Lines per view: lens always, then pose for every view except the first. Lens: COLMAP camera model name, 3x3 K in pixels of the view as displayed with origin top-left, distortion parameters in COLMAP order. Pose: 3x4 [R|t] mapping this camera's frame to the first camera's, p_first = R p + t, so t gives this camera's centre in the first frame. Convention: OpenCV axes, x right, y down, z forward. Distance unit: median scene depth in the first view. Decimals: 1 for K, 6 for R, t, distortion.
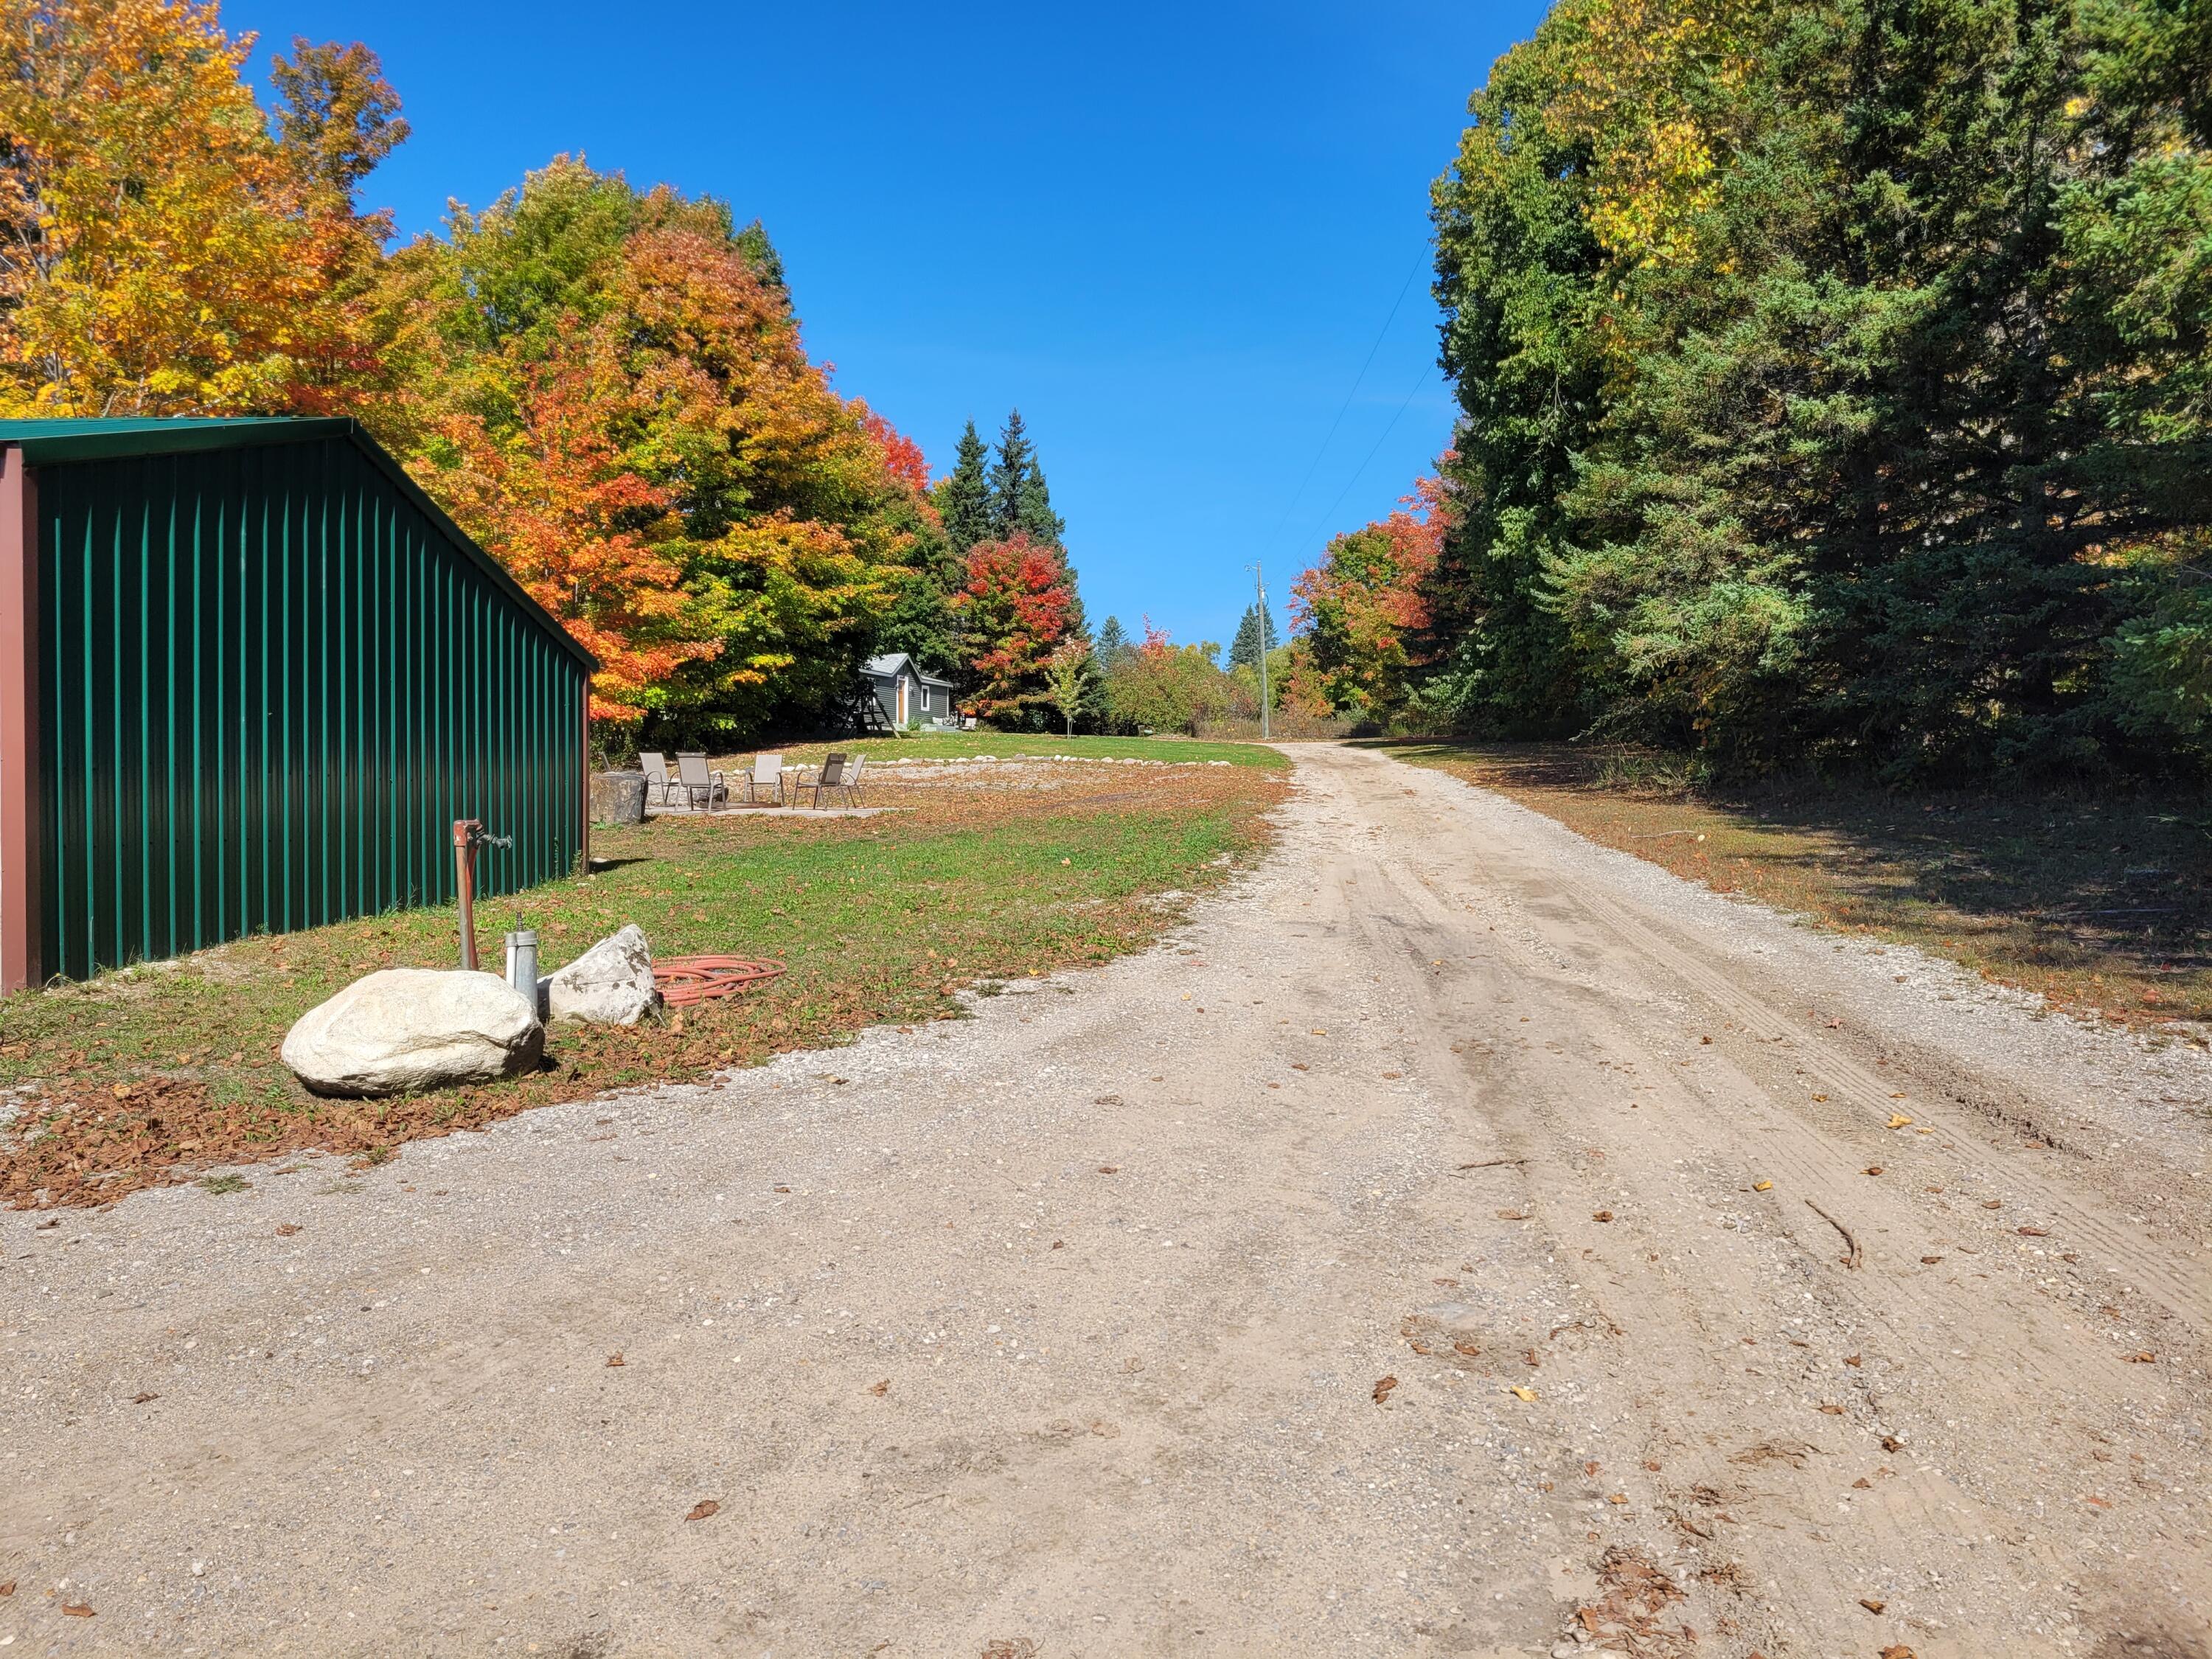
lens RADIAL K [[1618.0, 0, 1036.4], [0, 1618.0, 830.5], [0, 0, 1]] dist [0.036511, -0.007942]
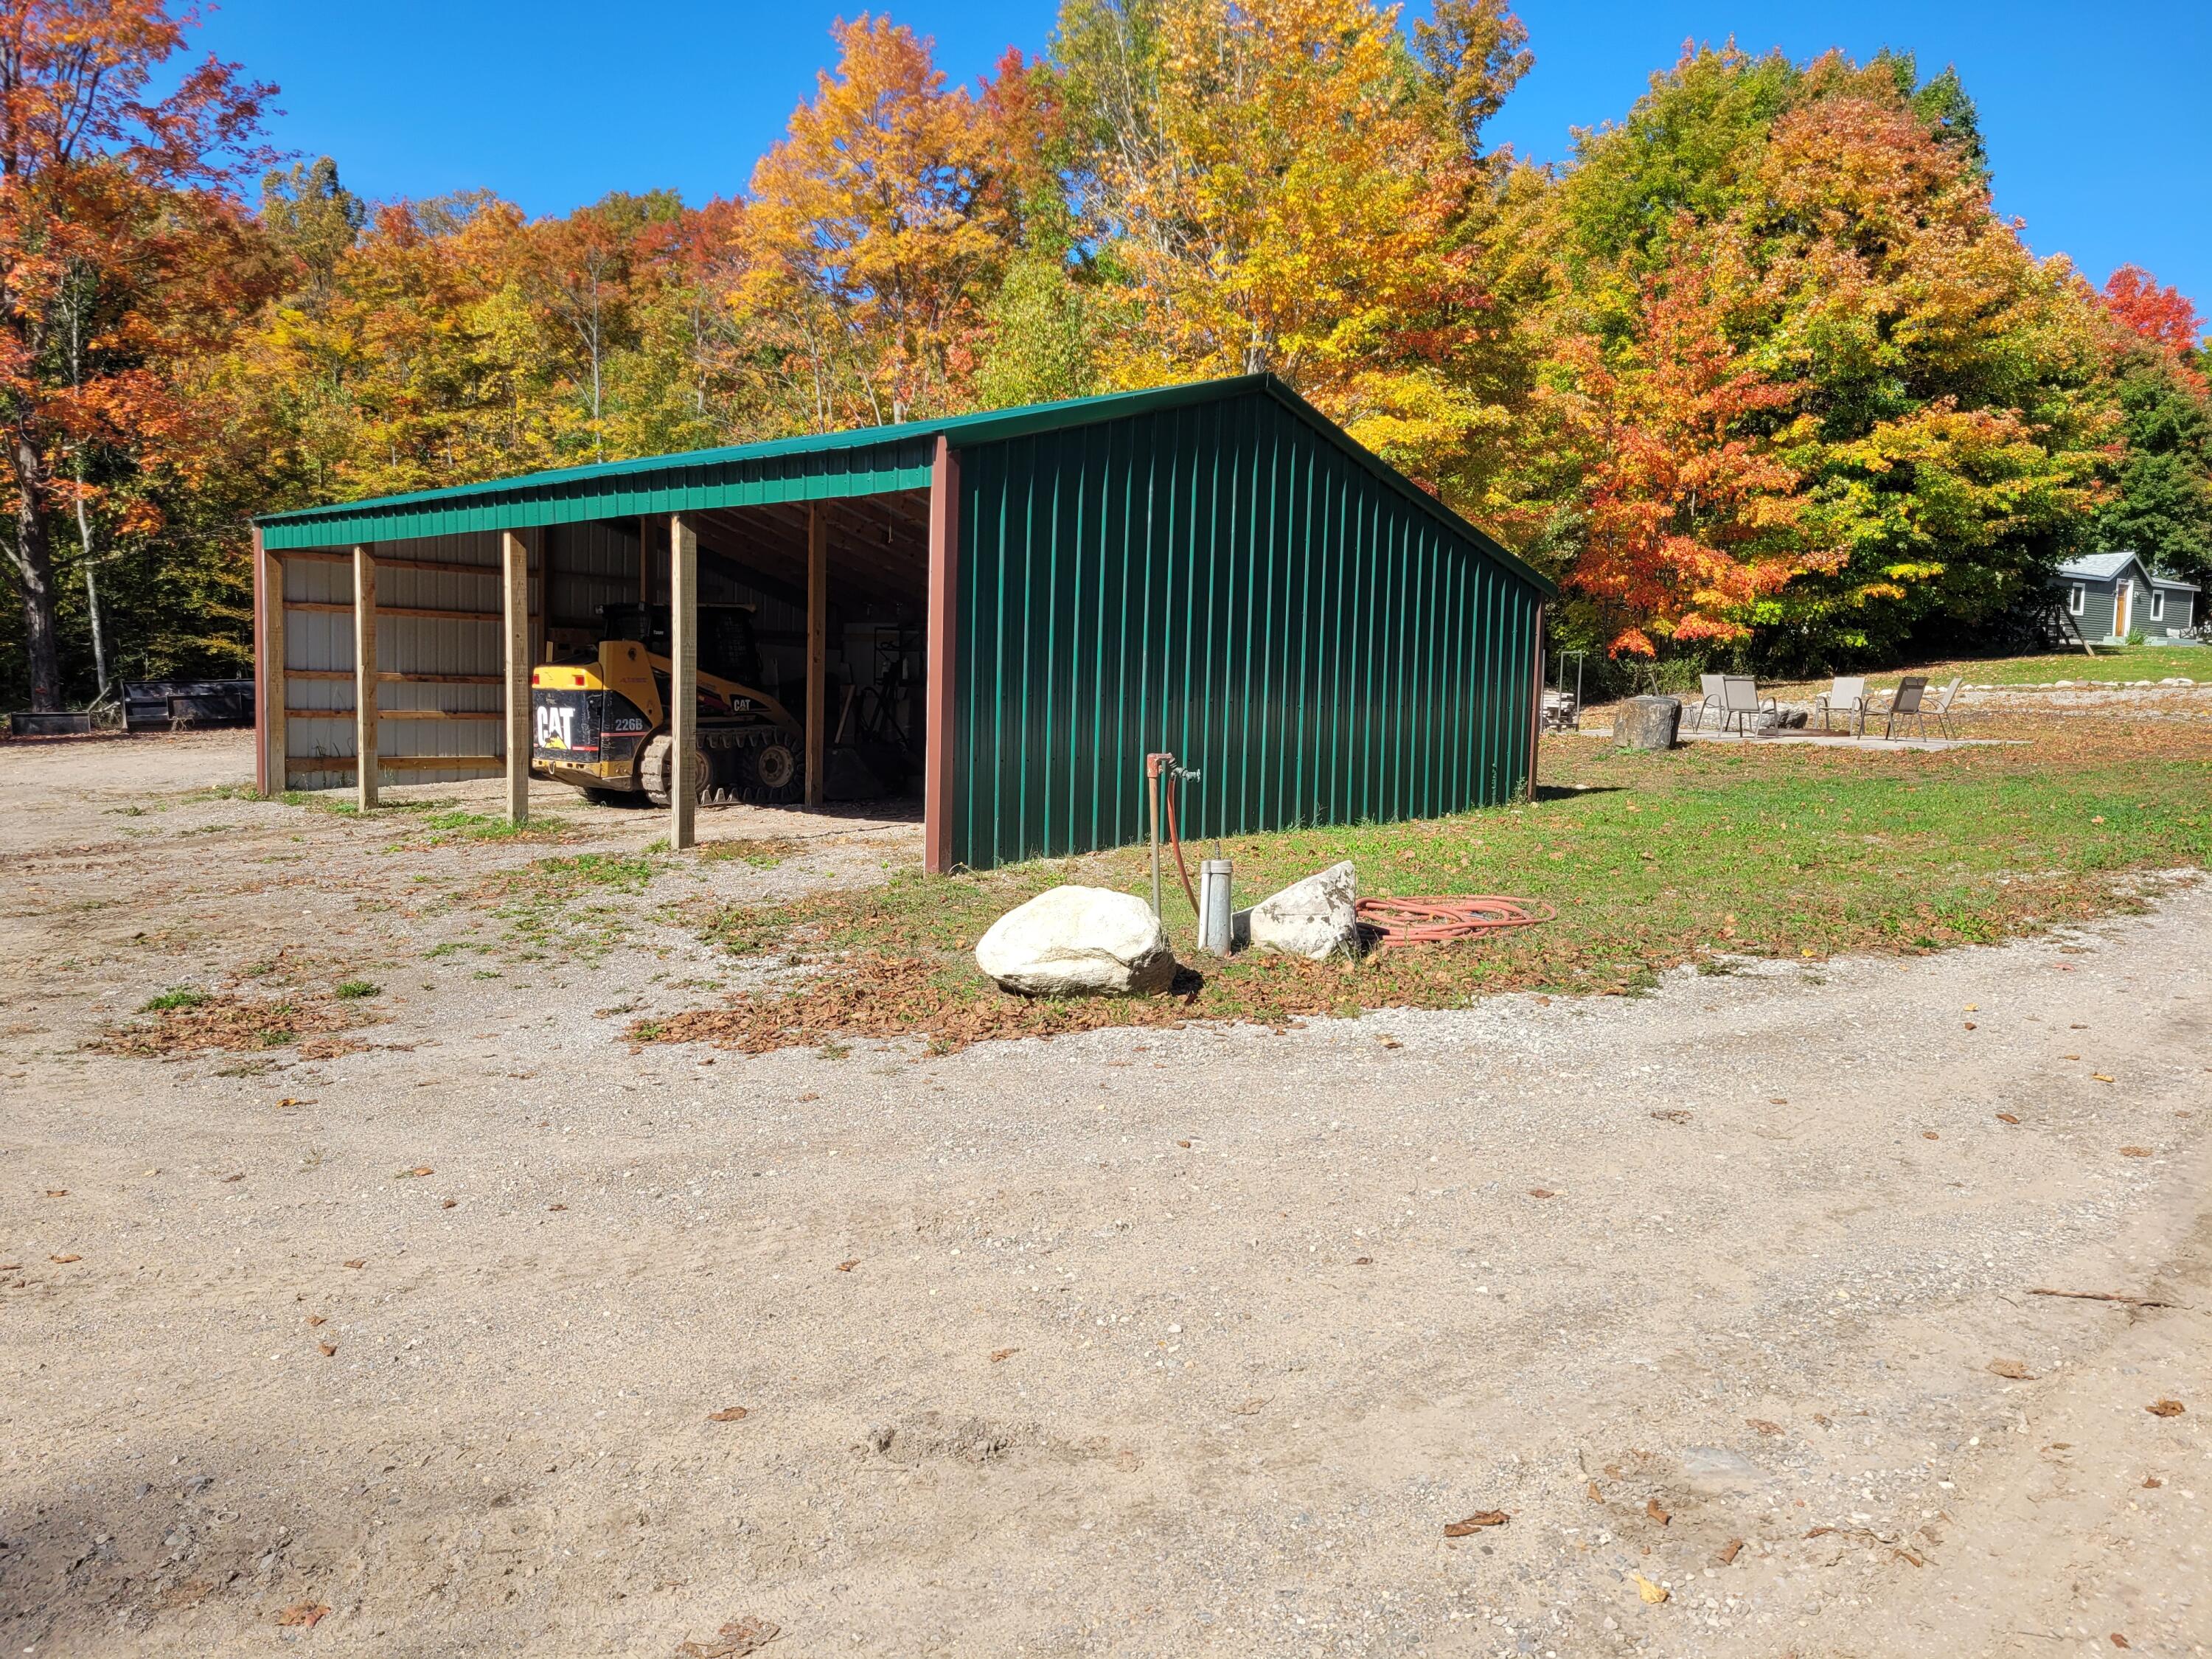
lens RADIAL K [[1602.2, 0, 1106.0], [0, 1602.2, 829.5], [0, 0, 1]] dist [0.046537, -0.050447]
pose [[0.786352, 0.064907, -0.614360, 0.046940], [-0.032935, 0.997456, 0.063226, -0.003722], [0.616901, -0.029484, 0.786489, 0.023585]]
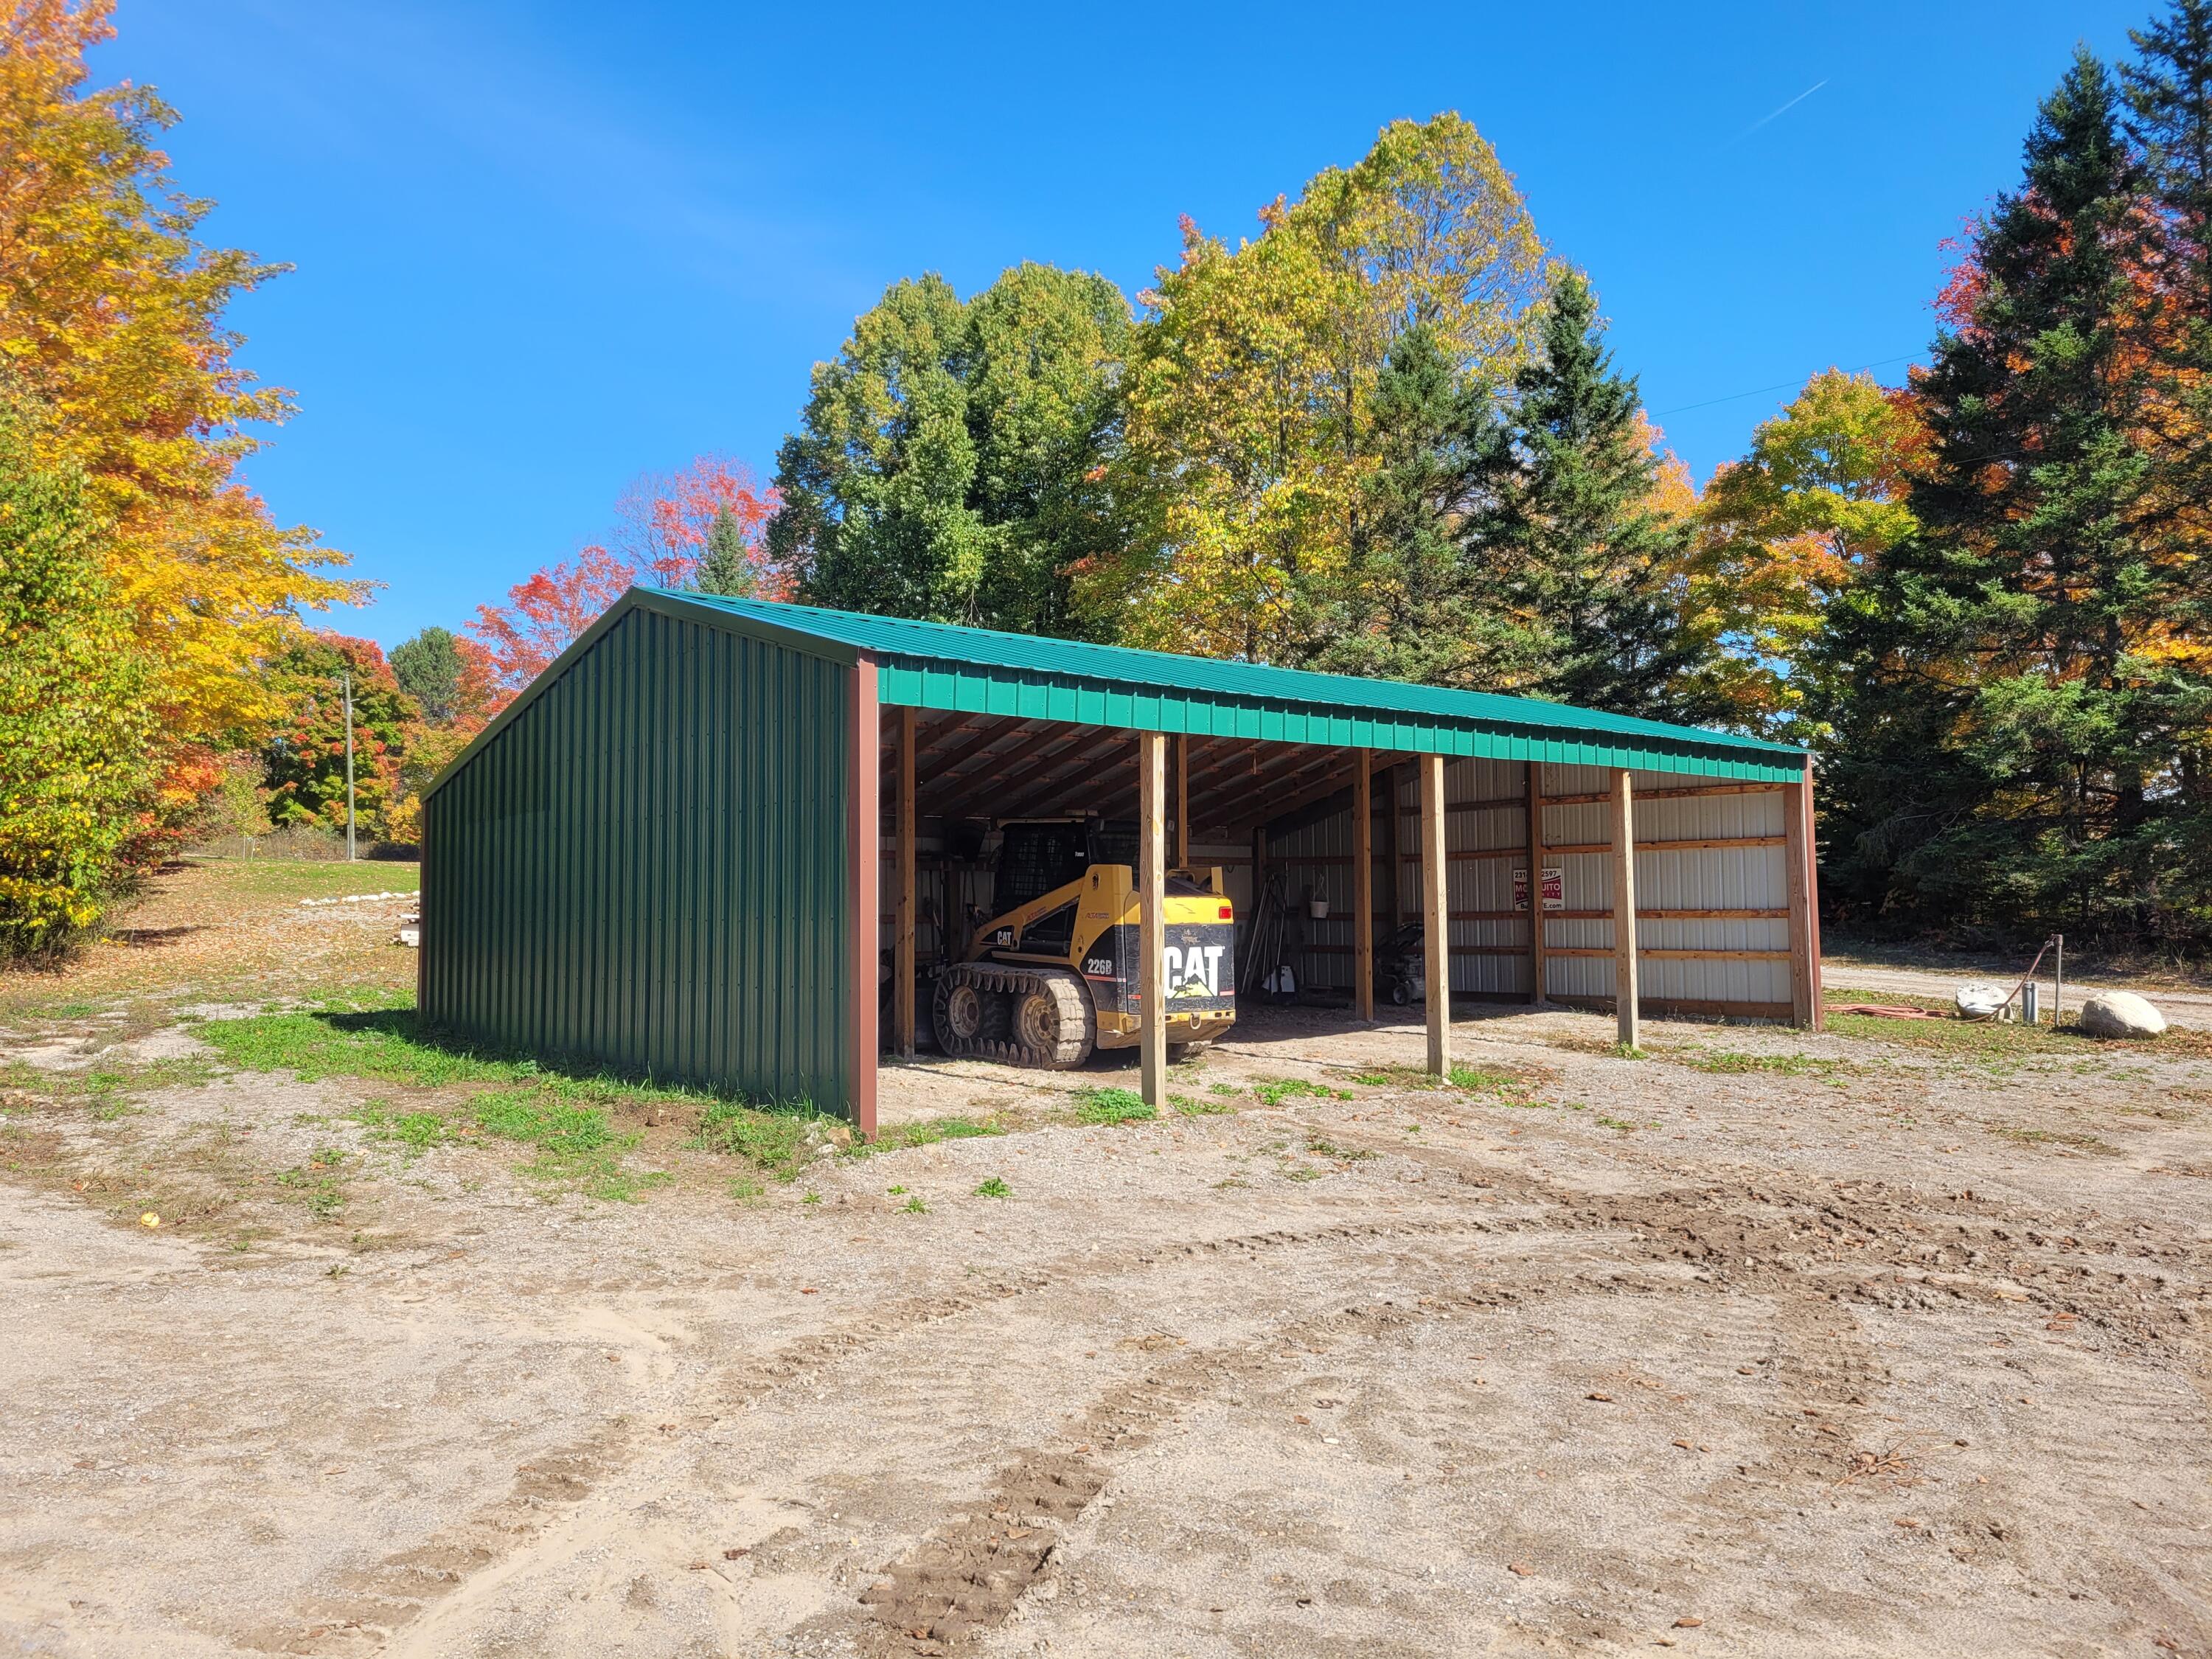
lens RADIAL K [[1602.2, 0, 1106.0], [0, 1602.2, 829.5], [0, 0, 1]] dist [0.046537, -0.050447]
pose [[0.792451, 0.036278, 0.608856, -0.502010], [0.026901, 0.995179, -0.094310, 0.002100], [-0.609342, 0.091115, 0.787655, 0.003948]]
